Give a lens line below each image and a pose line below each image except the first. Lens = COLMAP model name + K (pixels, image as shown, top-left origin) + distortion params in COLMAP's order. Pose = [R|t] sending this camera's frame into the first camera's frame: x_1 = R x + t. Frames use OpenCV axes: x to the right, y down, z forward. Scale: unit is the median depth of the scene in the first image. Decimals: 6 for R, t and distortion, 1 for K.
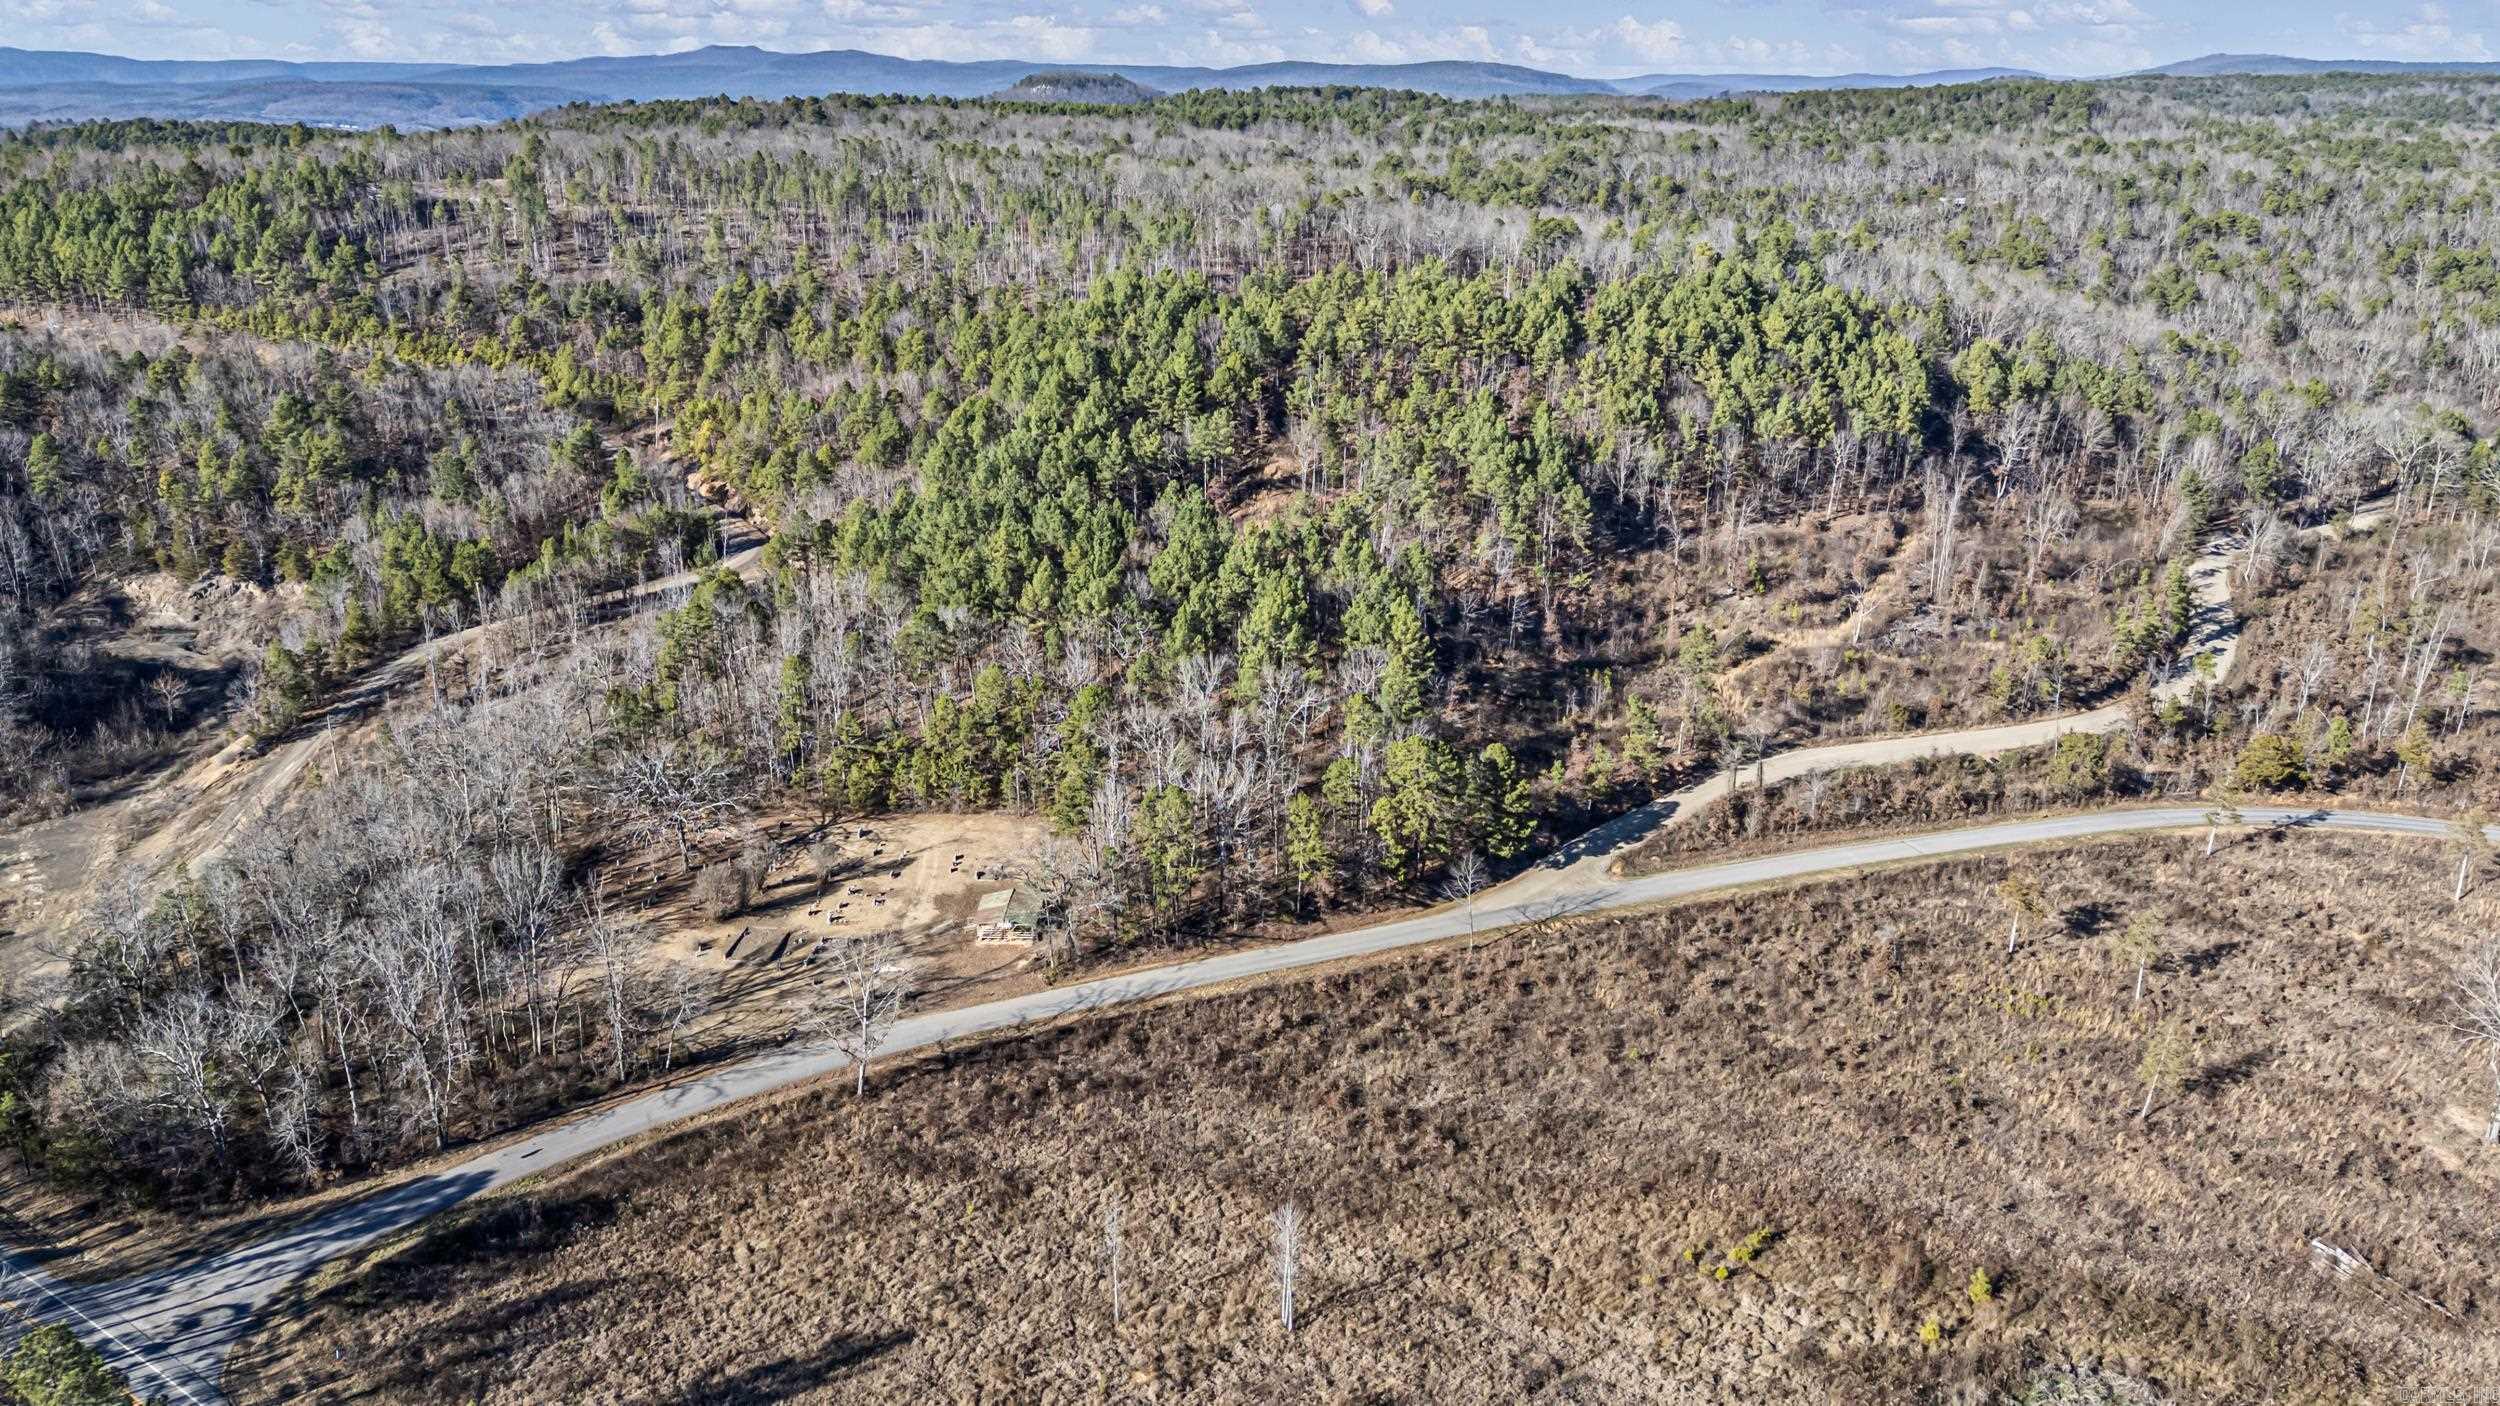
lens RADIAL K [[1738.7, 0, 1250.0], [0, 1738.7, 703.0], [0, 0, 1]] dist [0.000208, -0.000379]
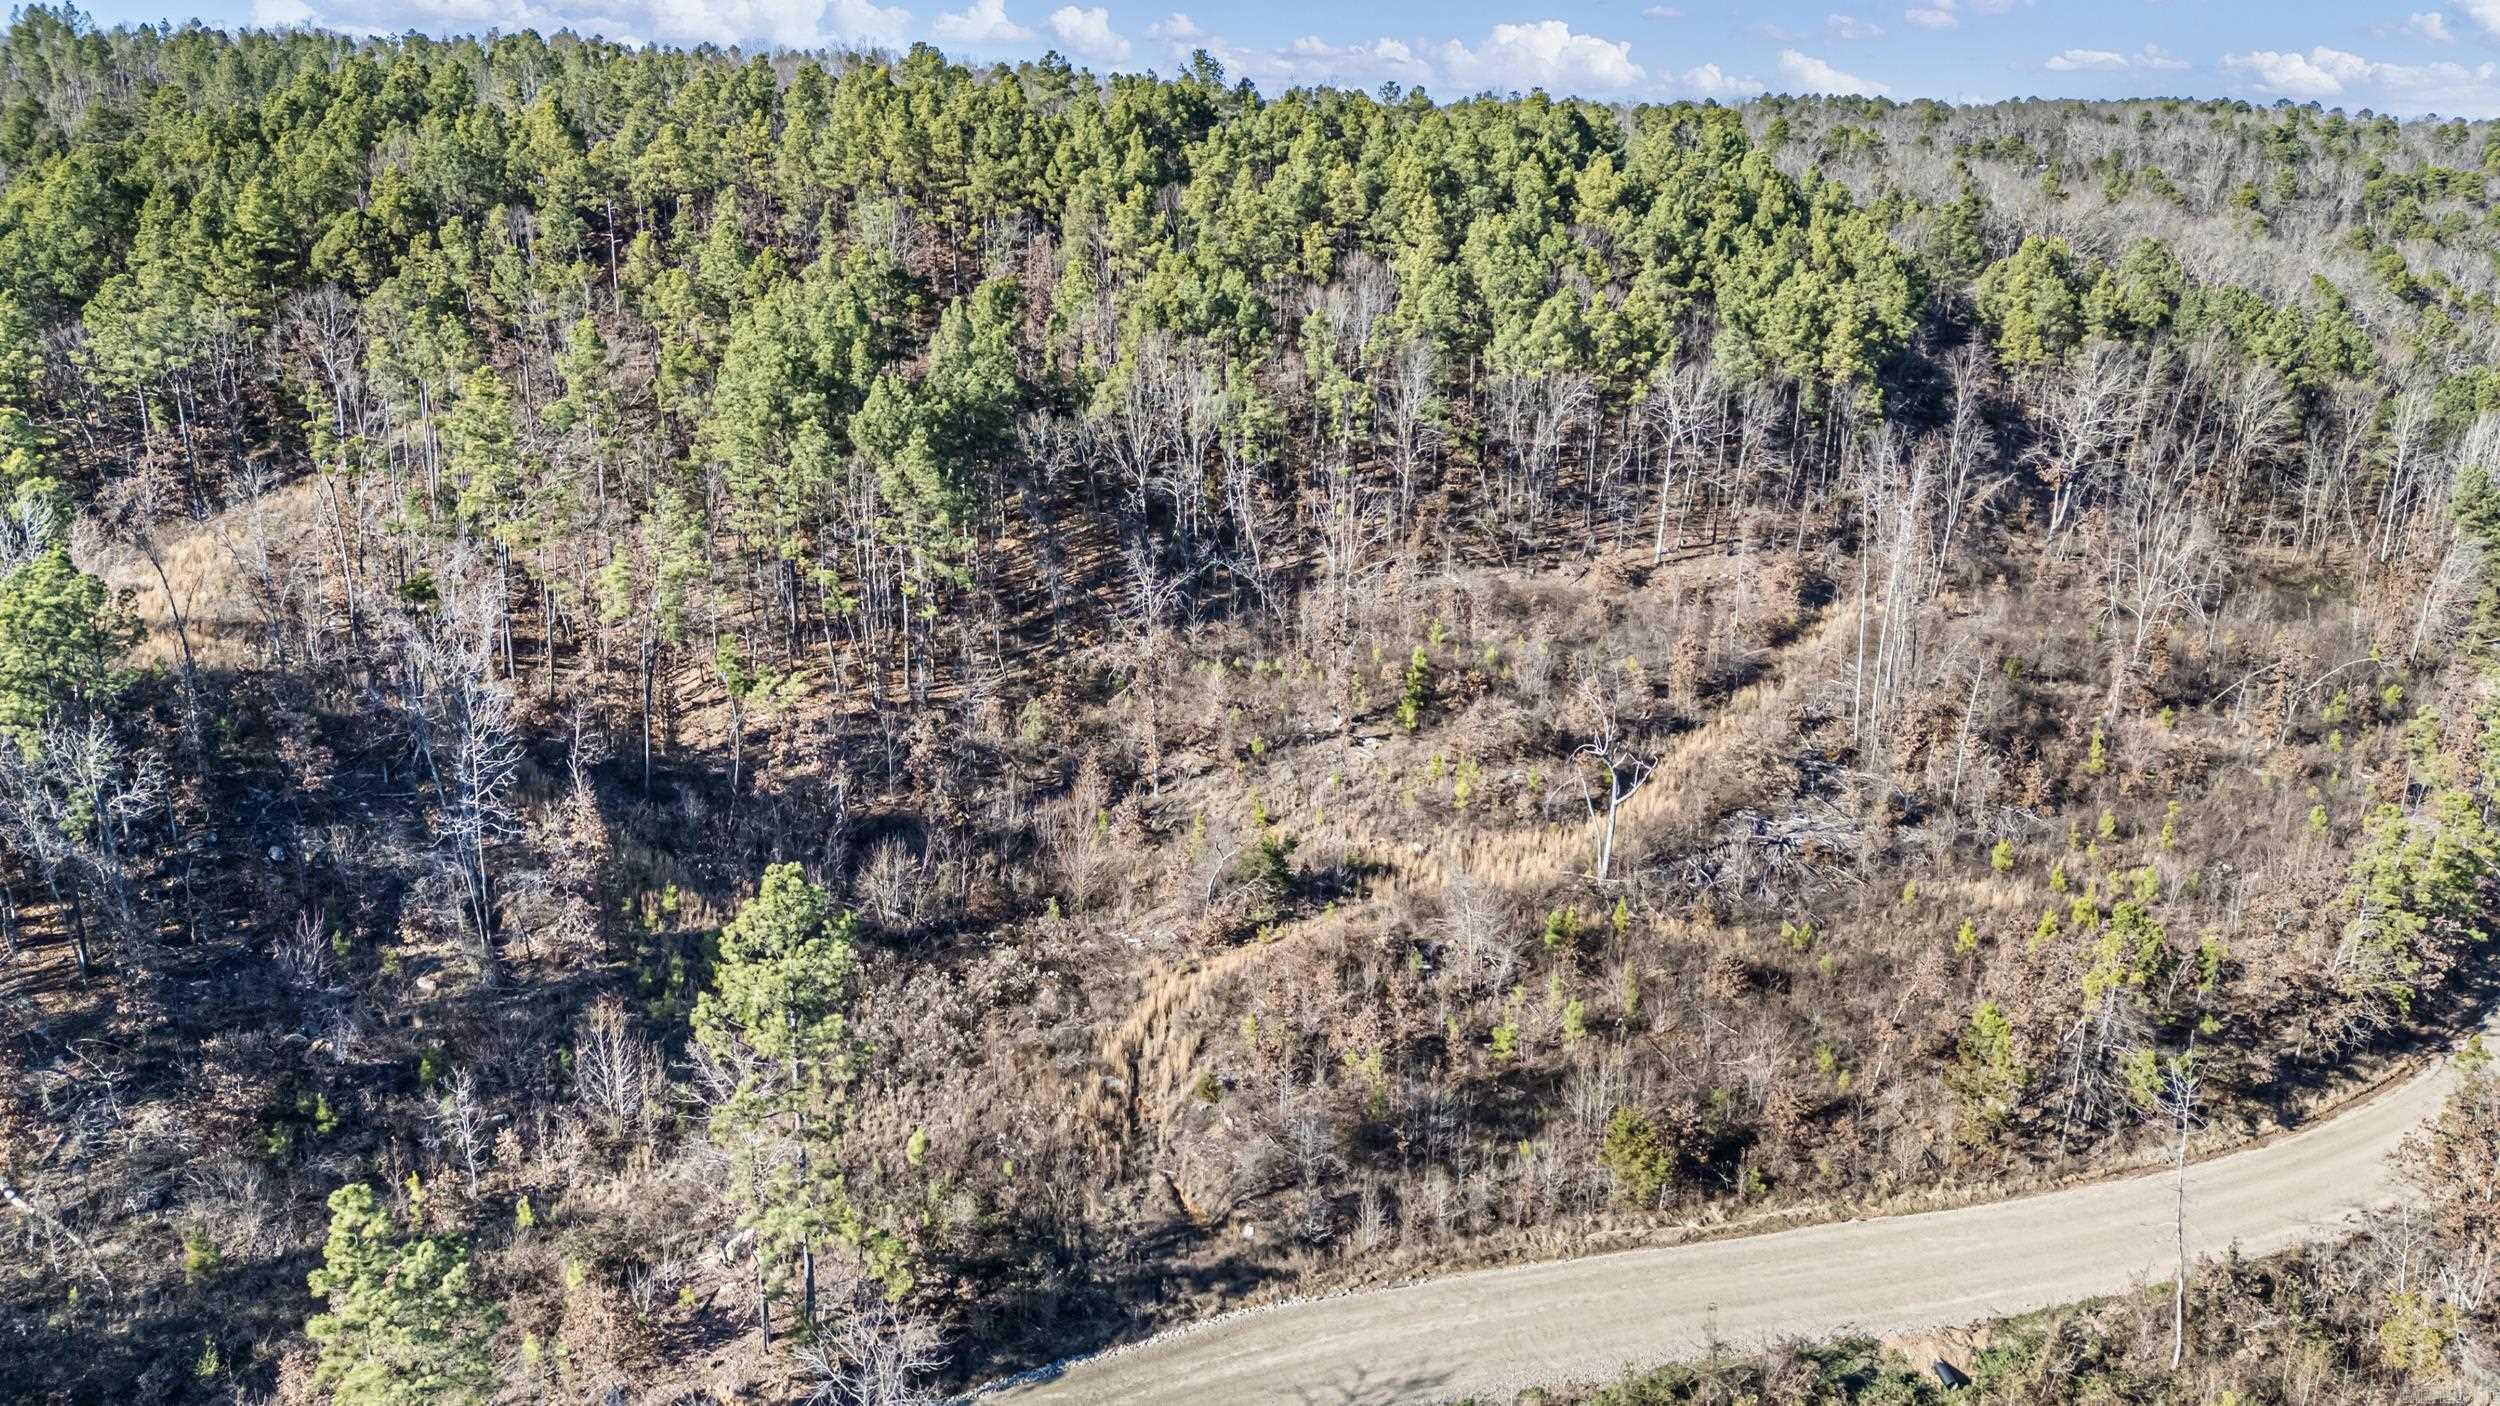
lens RADIAL K [[1847.8, 0, 1250.0], [0, 1847.8, 703.0], [0, 0, 1]] dist [0.085283, -0.117231]
pose [[0.999365, 0.019269, -0.029958, 0.244880], [-0.020948, 0.998167, -0.056785, -0.040402], [0.028809, 0.057377, 0.997937, 0.524956]]
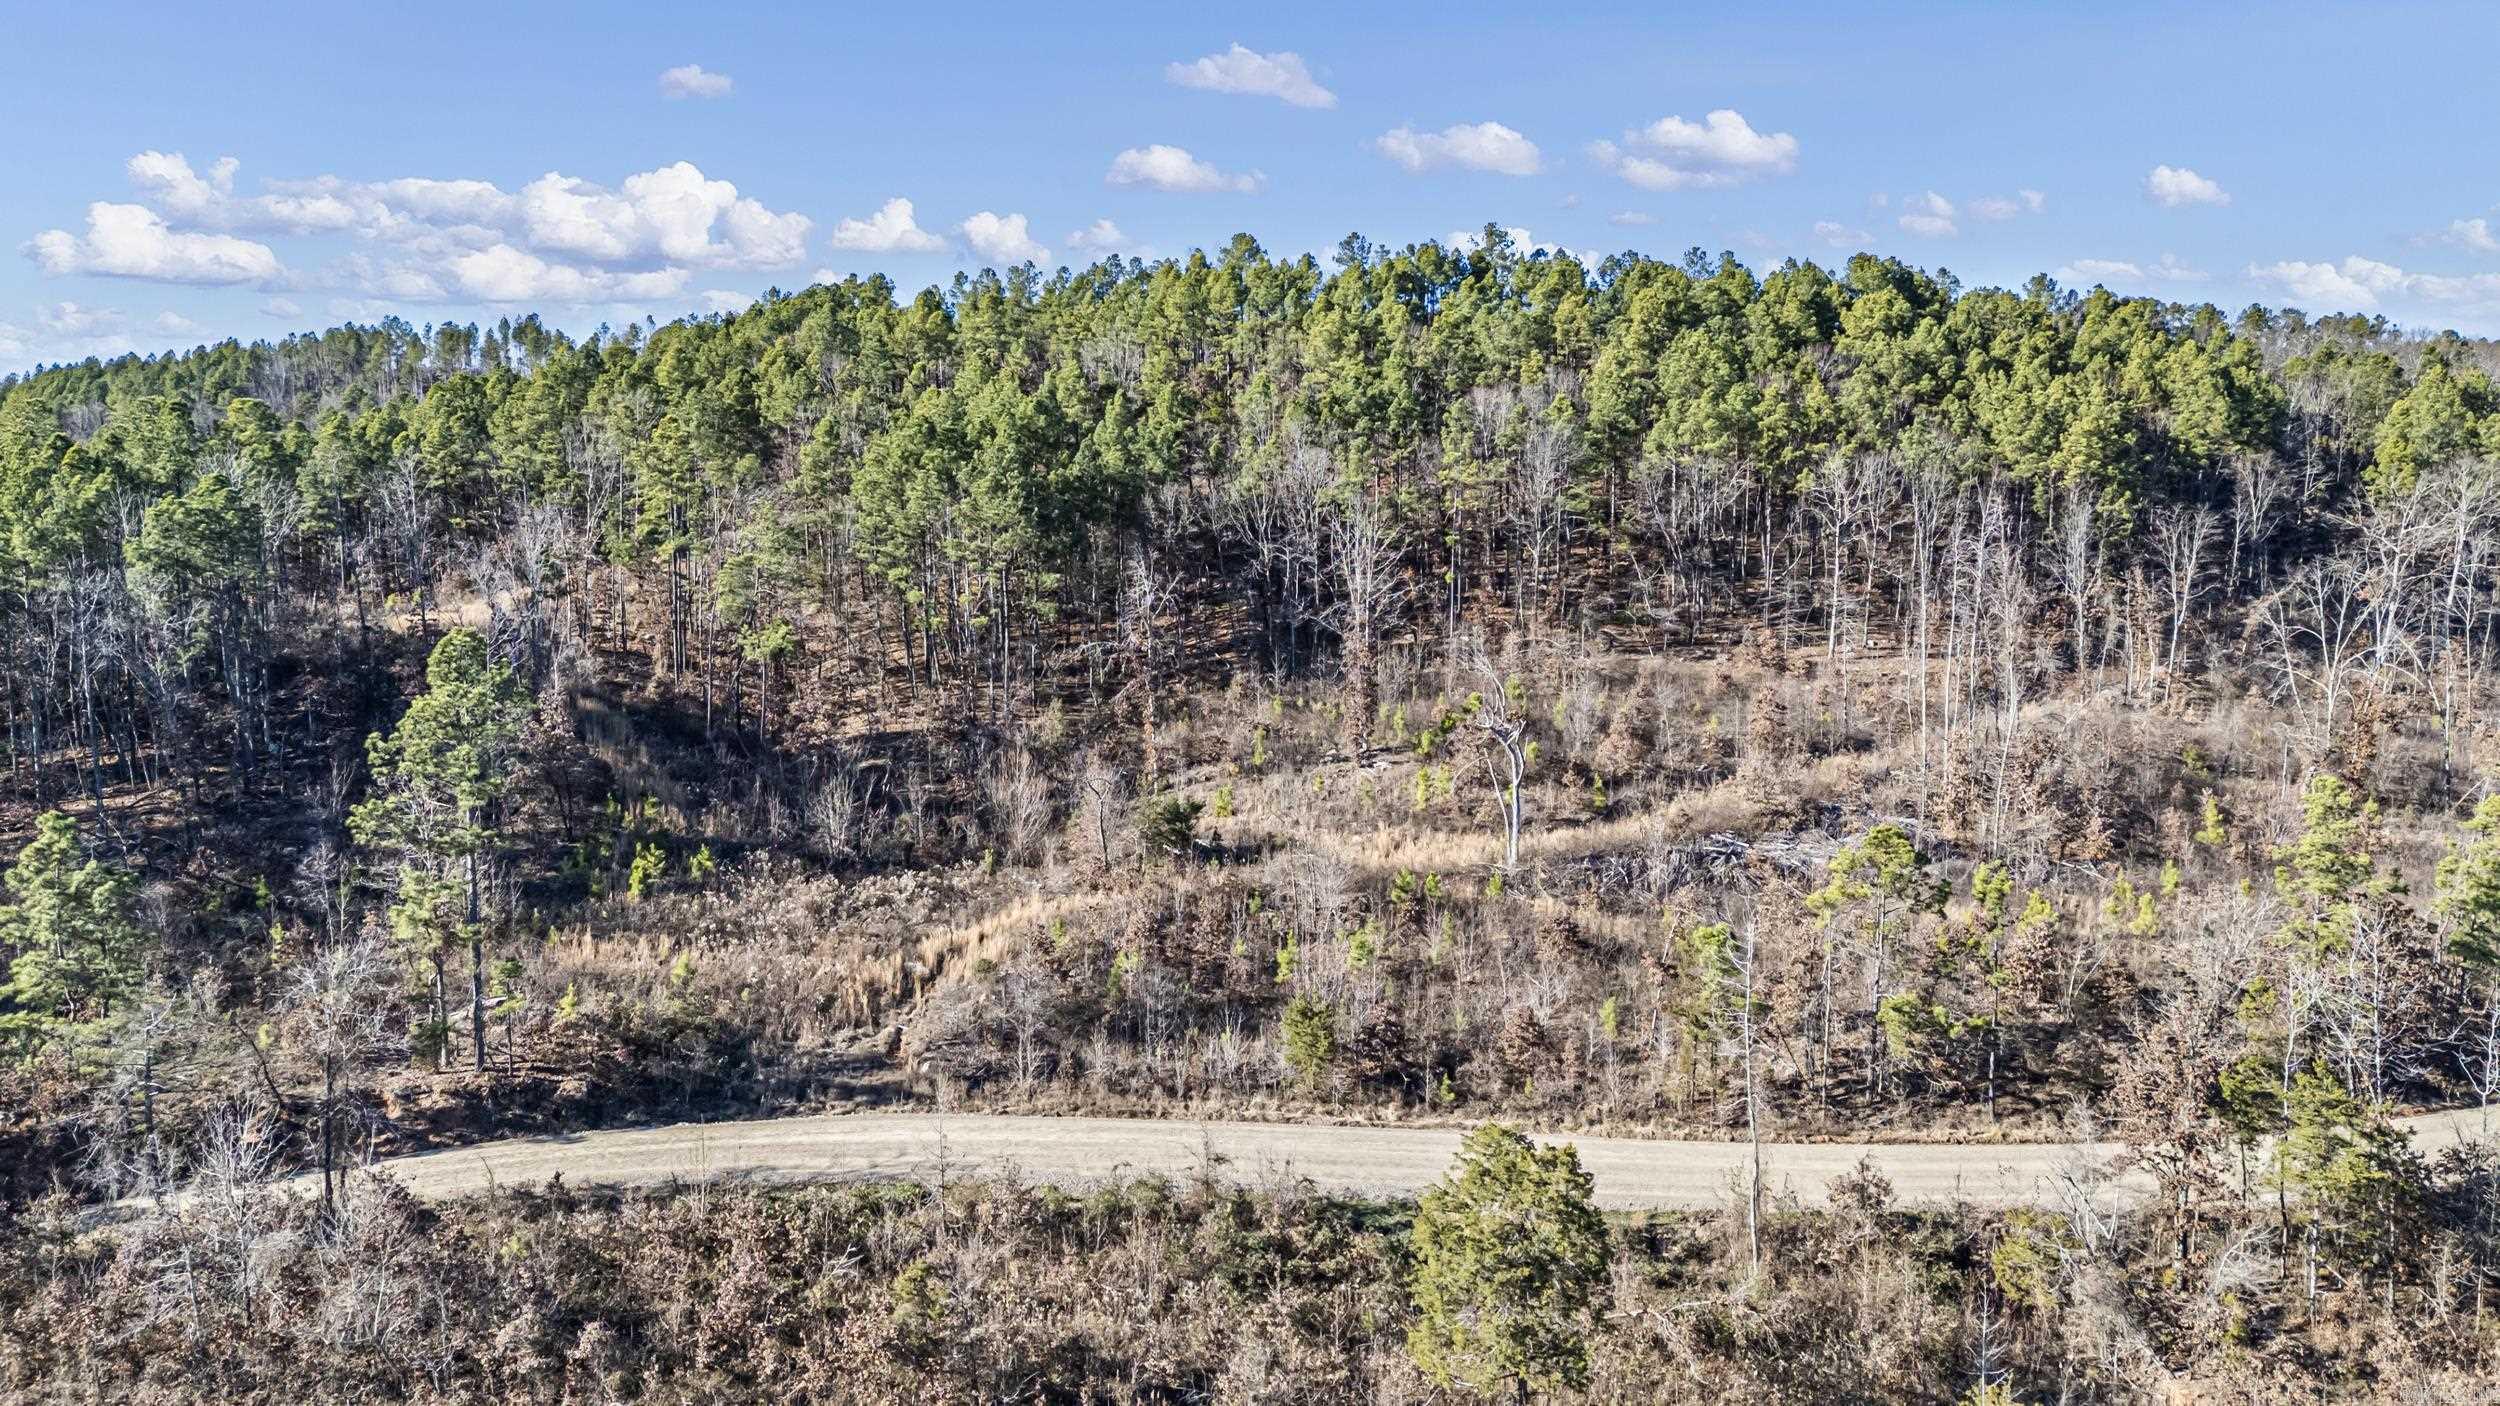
lens RADIAL K [[1847.8, 0, 1250.0], [0, 1847.8, 703.0], [0, 0, 1]] dist [0.085283, -0.117231]
pose [[0.922850, 0.037185, -0.383360, 0.381447], [-0.123829, 0.971130, -0.203892, 0.015115], [0.364711, 0.235633, 0.900812, 0.548312]]
